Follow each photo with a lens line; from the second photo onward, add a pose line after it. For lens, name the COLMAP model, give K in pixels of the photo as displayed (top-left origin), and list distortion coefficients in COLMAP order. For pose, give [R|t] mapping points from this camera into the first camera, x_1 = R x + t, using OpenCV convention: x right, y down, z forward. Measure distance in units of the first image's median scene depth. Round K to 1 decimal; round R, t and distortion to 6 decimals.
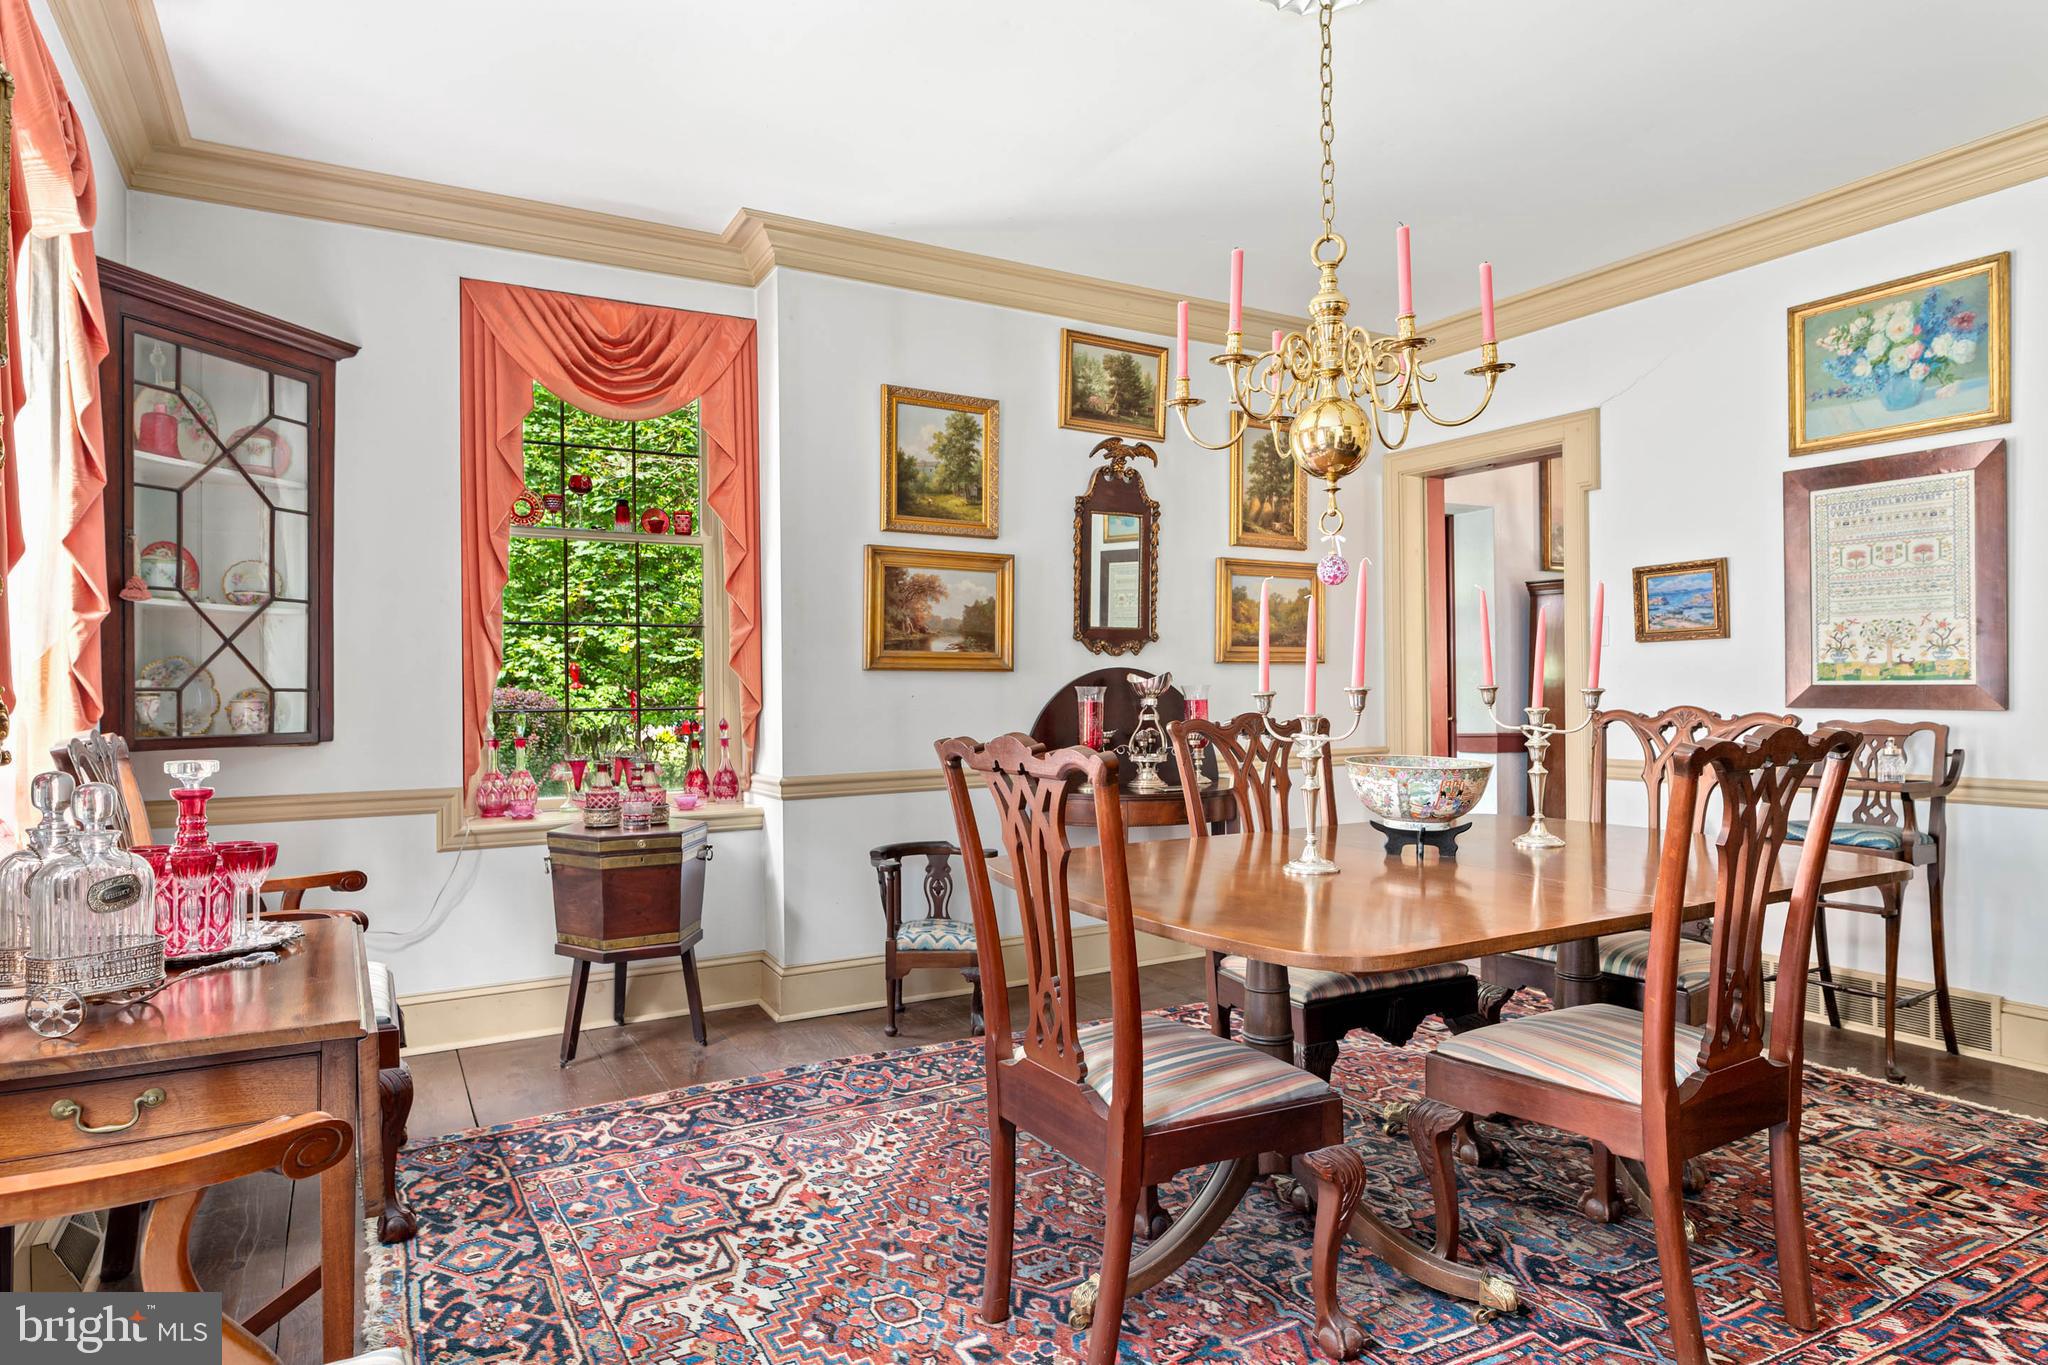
lens RADIAL K [[1172.2, 0, 1022.2], [0, 1172.2, 686.0], [0, 0, 1]] dist [0.003928, -0.002032]
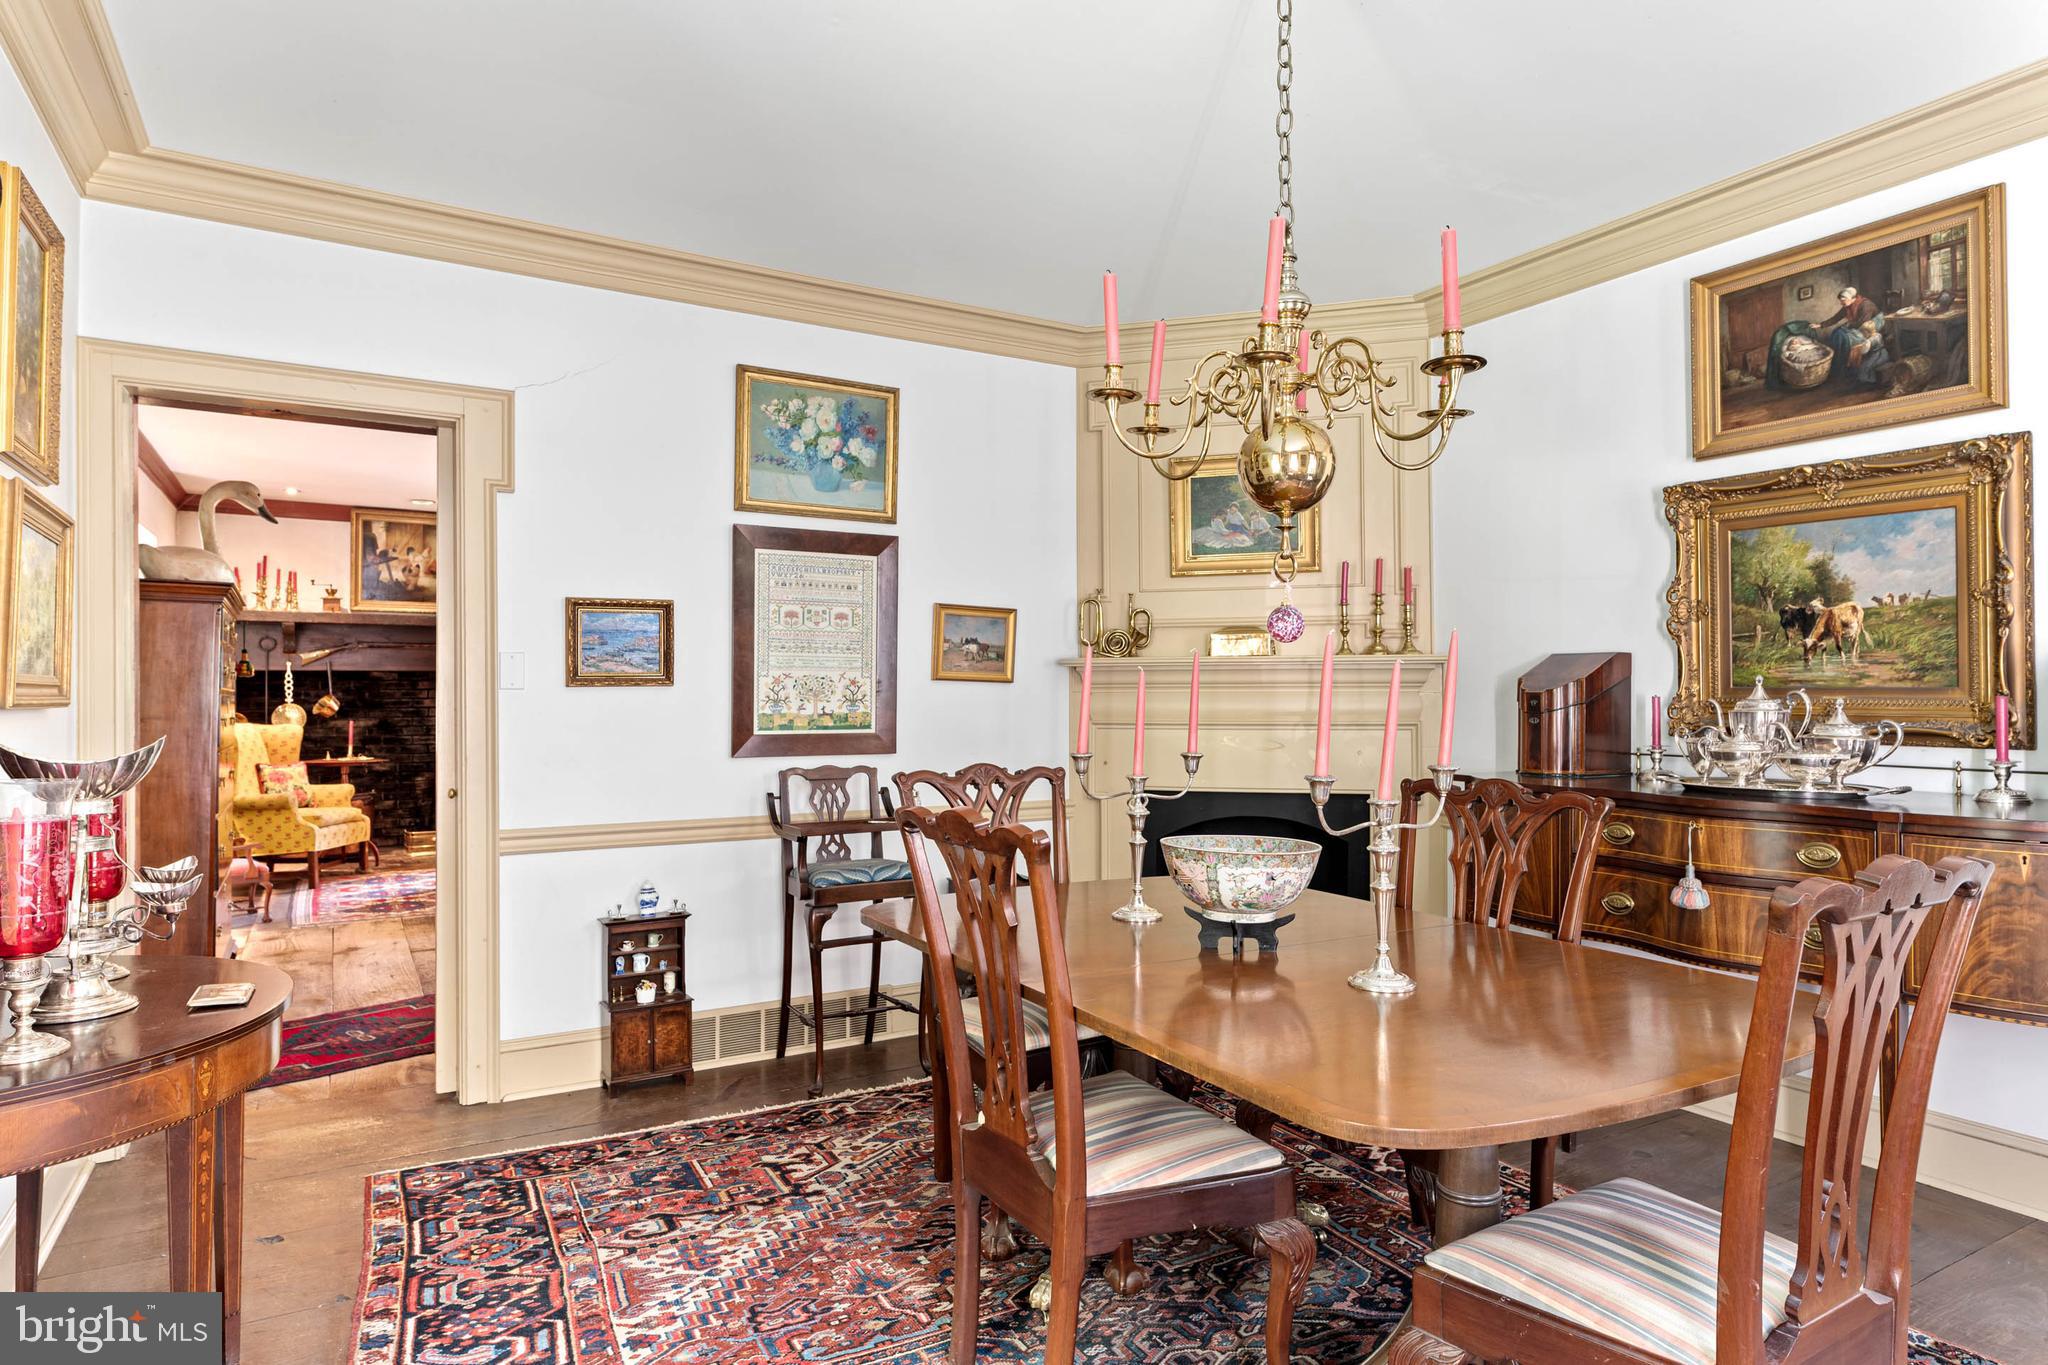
lens RADIAL K [[1172.2, 0, 1024.5], [0, 1172.2, 682.6], [0, 0, 1]] dist [0.003928, -0.002032]
pose [[-0.008689, 0.022892, 0.999700, -0.375267], [0.001466, 0.999737, -0.022880, -0.023615], [-0.999961, 0.001267, -0.008720, 0.797572]]
